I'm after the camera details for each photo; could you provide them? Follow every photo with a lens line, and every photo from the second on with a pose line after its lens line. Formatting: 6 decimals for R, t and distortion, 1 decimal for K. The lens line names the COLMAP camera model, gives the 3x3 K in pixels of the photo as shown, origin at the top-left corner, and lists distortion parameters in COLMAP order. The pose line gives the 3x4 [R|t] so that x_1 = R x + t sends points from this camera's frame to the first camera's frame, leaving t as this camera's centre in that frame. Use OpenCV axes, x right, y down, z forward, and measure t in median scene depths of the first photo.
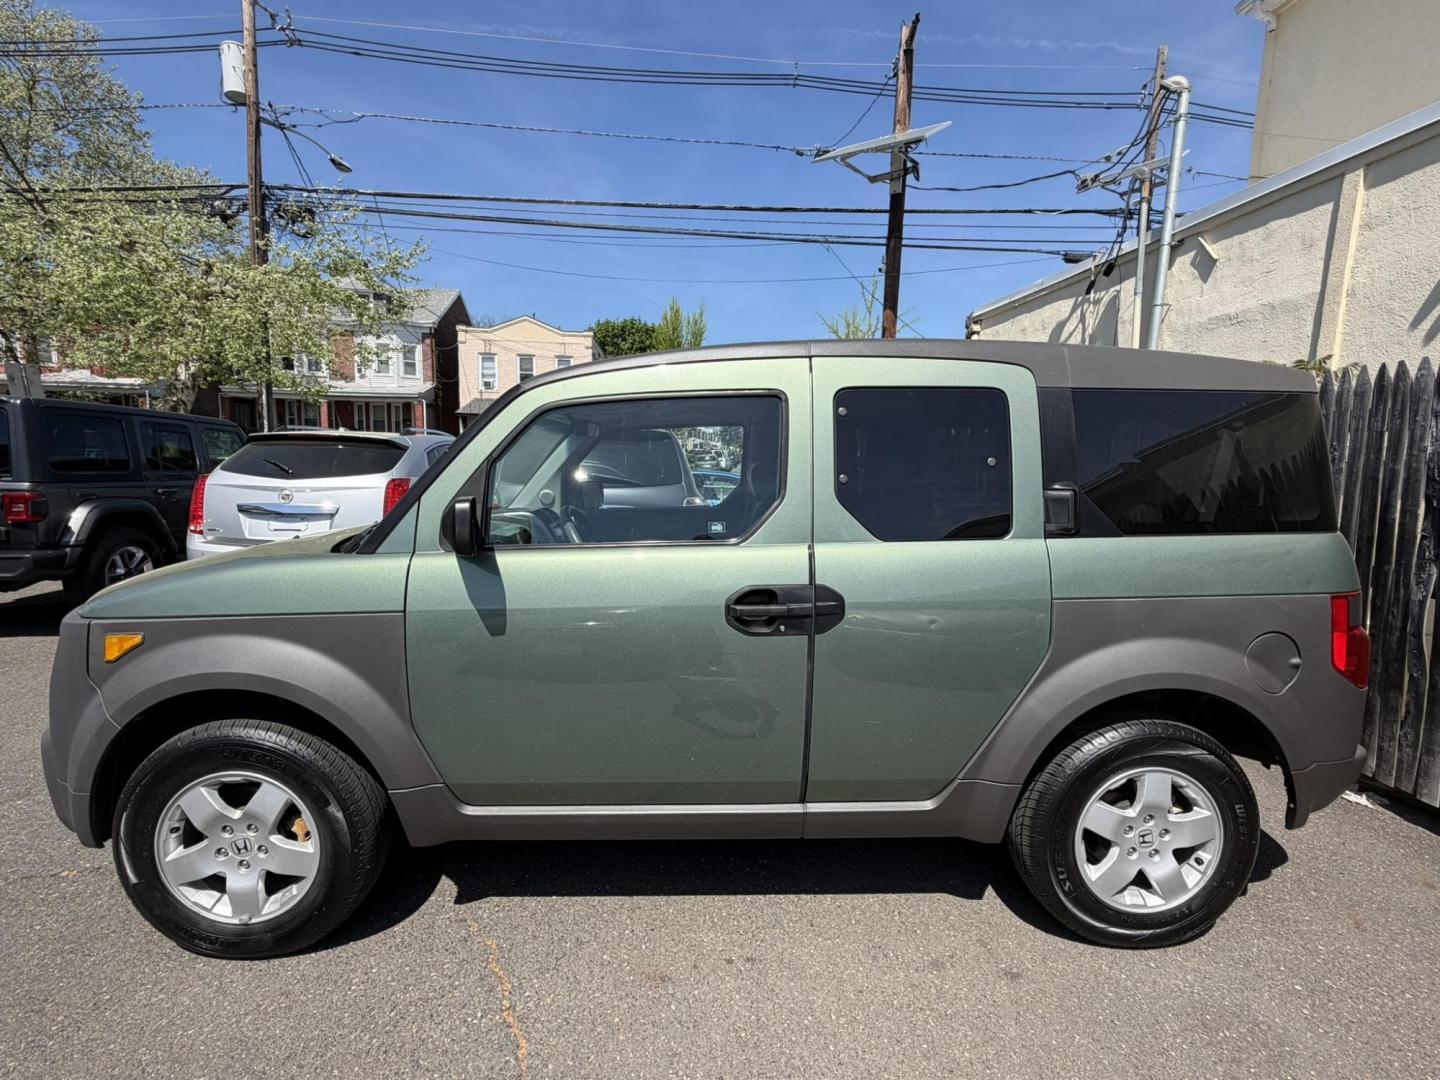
lens RADIAL K [[681.3, 0, 716.4], [0, 681.3, 540.3], [0, 0, 1]] dist [-0.000241, 0.000097]
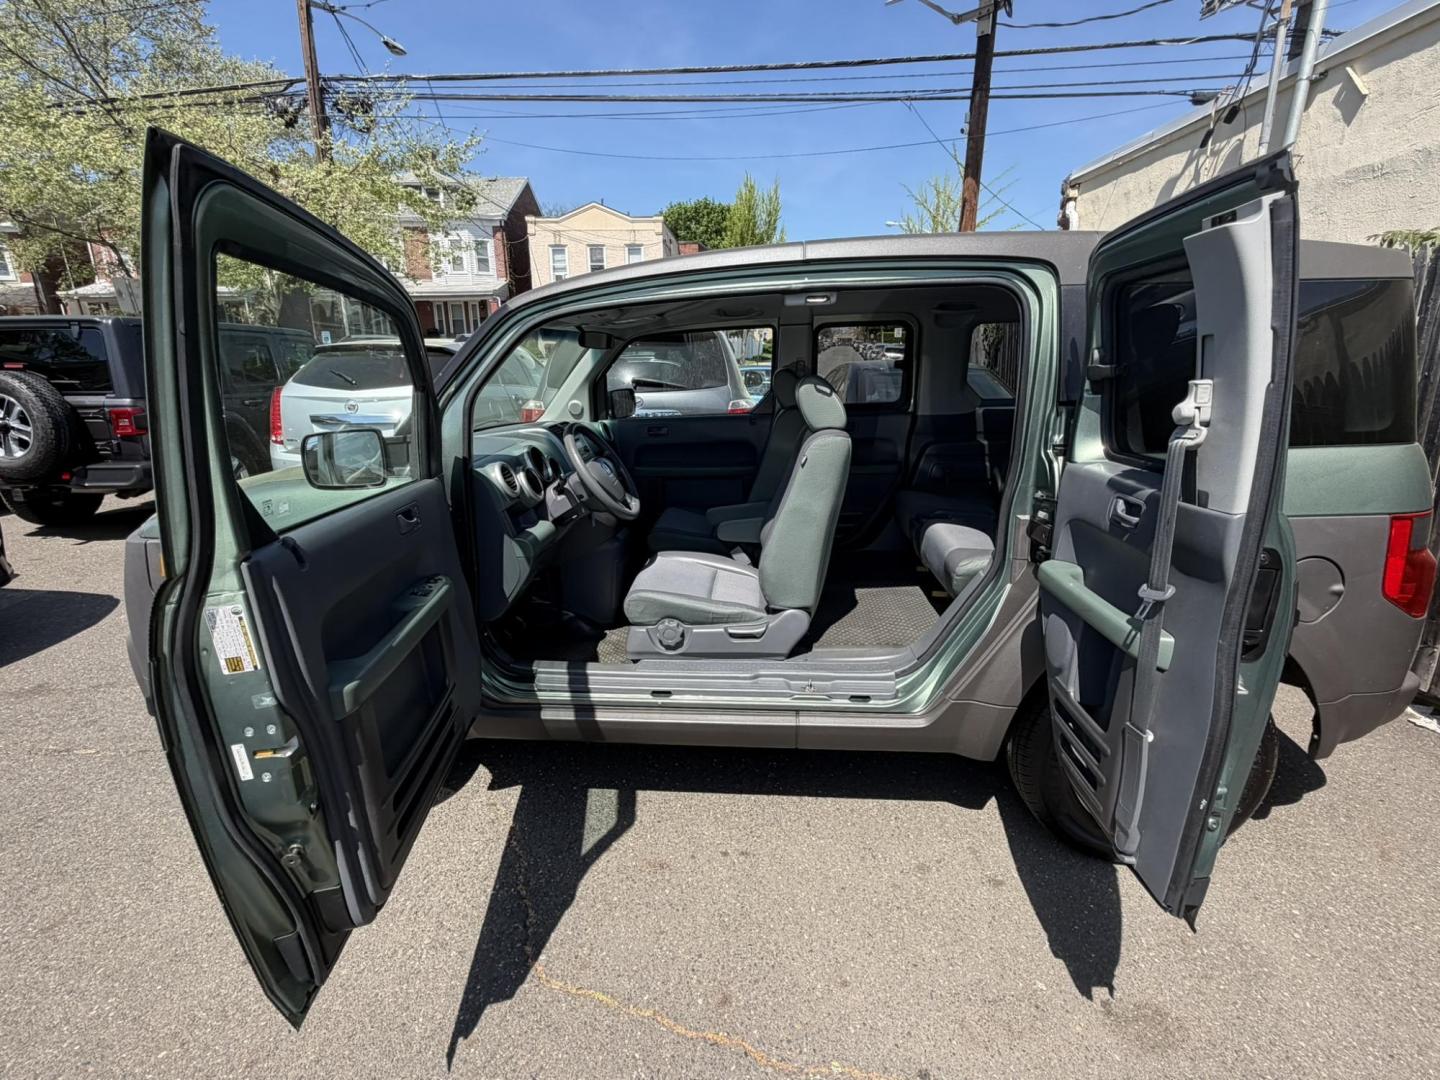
lens RADIAL K [[681.3, 0, 716.4], [0, 681.3, 540.3], [0, 0, 1]] dist [-0.000241, 0.000097]
pose [[0.993103, 0.003560, -0.117188, 0.045785], [0.014536, 0.988088, 0.153202, -0.013265], [0.116338, -0.153849, 0.981222, 0.005818]]
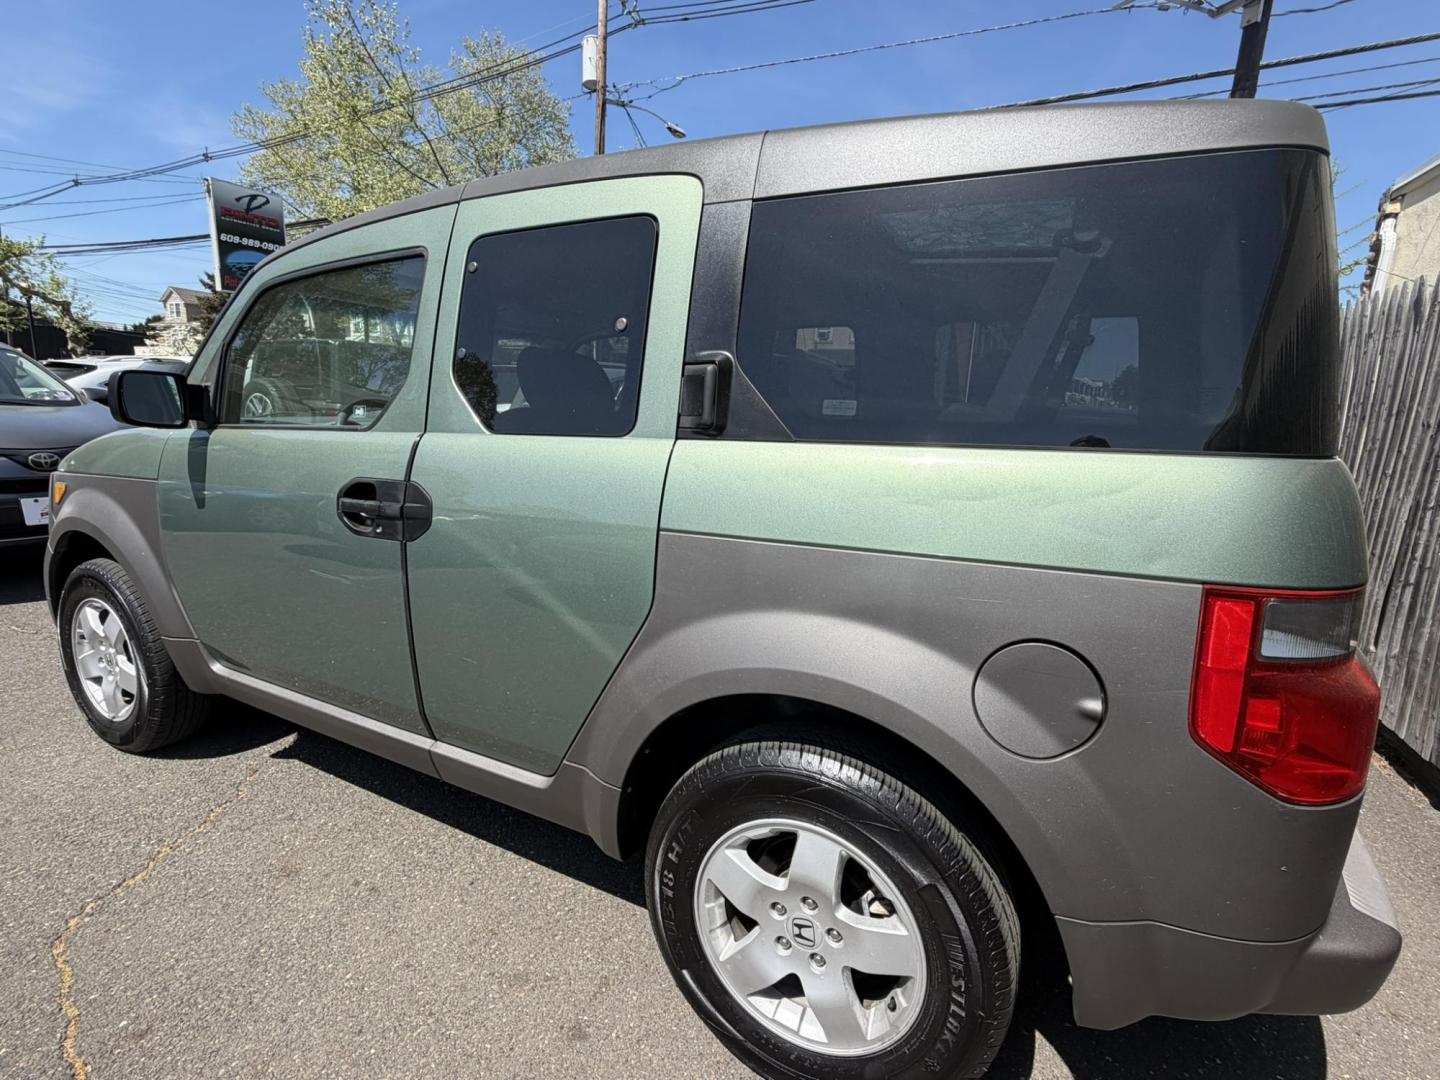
lens RADIAL K [[681.3, 0, 716.4], [0, 681.3, 540.3], [0, 0, 1]] dist [-0.000241, 0.000097]
pose [[0.871222, 0.107691, -0.478930, 0.295720], [-0.076900, 0.993535, 0.083515, 0.013084], [0.484828, -0.035930, 0.873871, 0.154942]]
